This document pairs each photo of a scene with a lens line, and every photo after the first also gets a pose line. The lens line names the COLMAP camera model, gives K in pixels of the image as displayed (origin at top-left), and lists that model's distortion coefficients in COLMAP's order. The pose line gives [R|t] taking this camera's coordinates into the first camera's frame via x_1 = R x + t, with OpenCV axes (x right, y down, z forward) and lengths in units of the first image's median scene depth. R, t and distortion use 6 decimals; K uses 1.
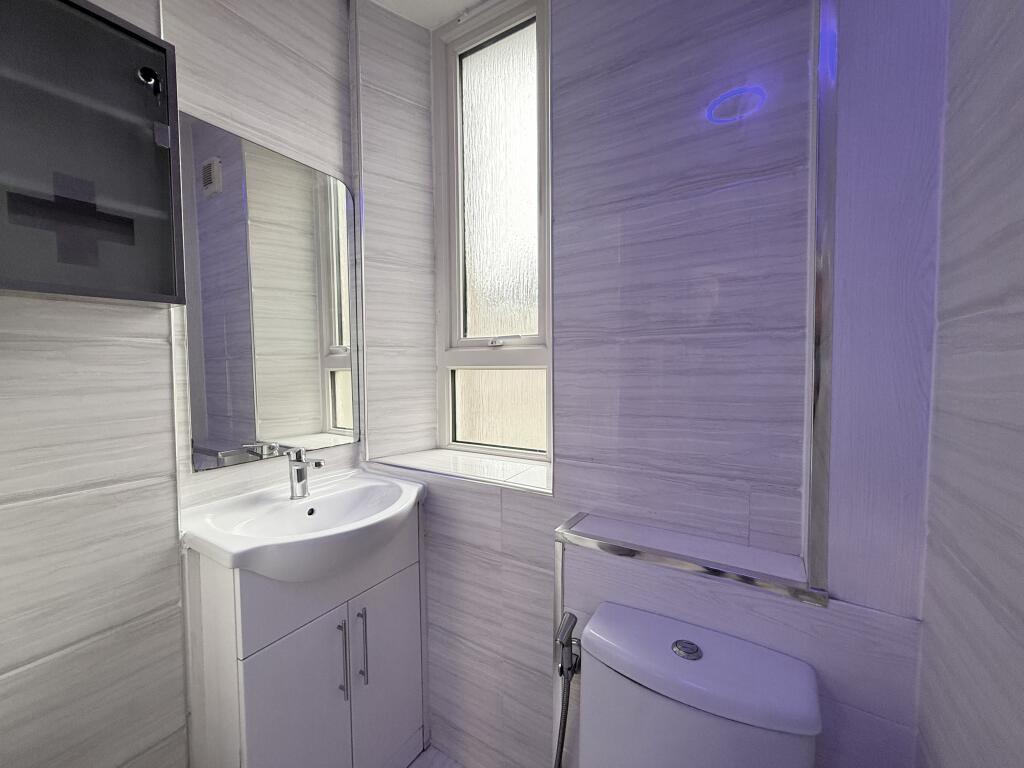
lens RADIAL K [[407.5, 0, 511.4], [0, 407.5, 379.1], [0, 0, 1]] dist [0.001547, 0.000147]
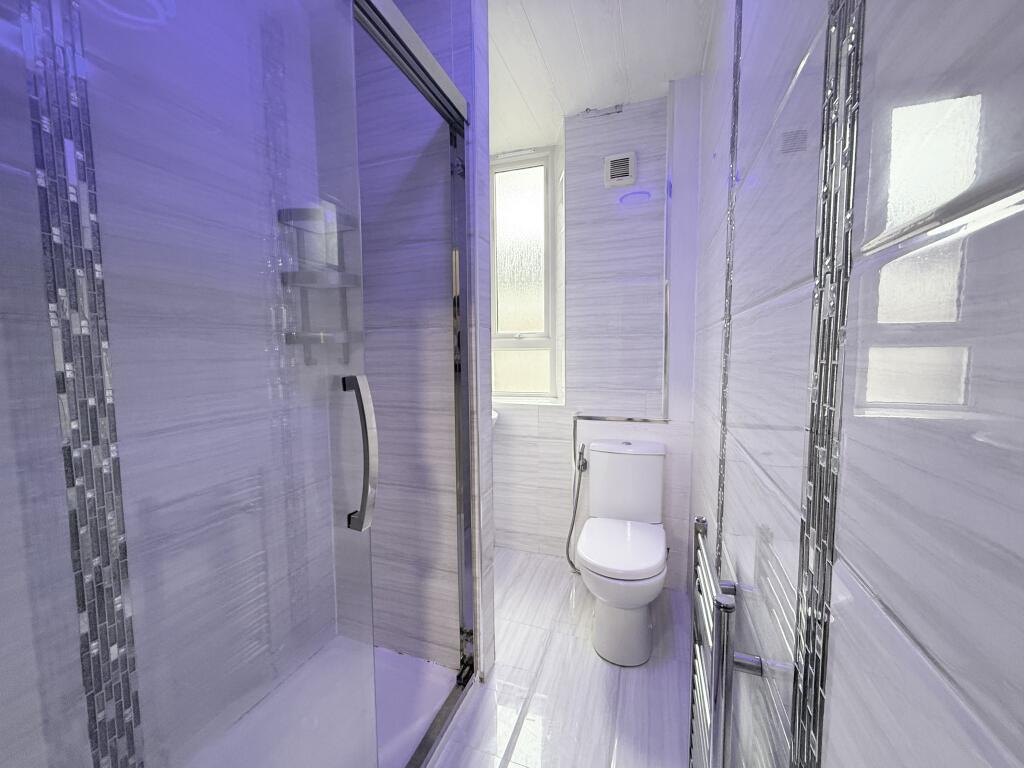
lens RADIAL K [[407.5, 0, 512.5], [0, 407.5, 384.3], [0, 0, 1]] dist [0.001547, 0.000147]
pose [[0.962647, -0.023019, 0.269779, -0.629236], [0.010987, 0.998880, 0.046025, 0.051224], [-0.270536, -0.041342, 0.961822, -0.870655]]
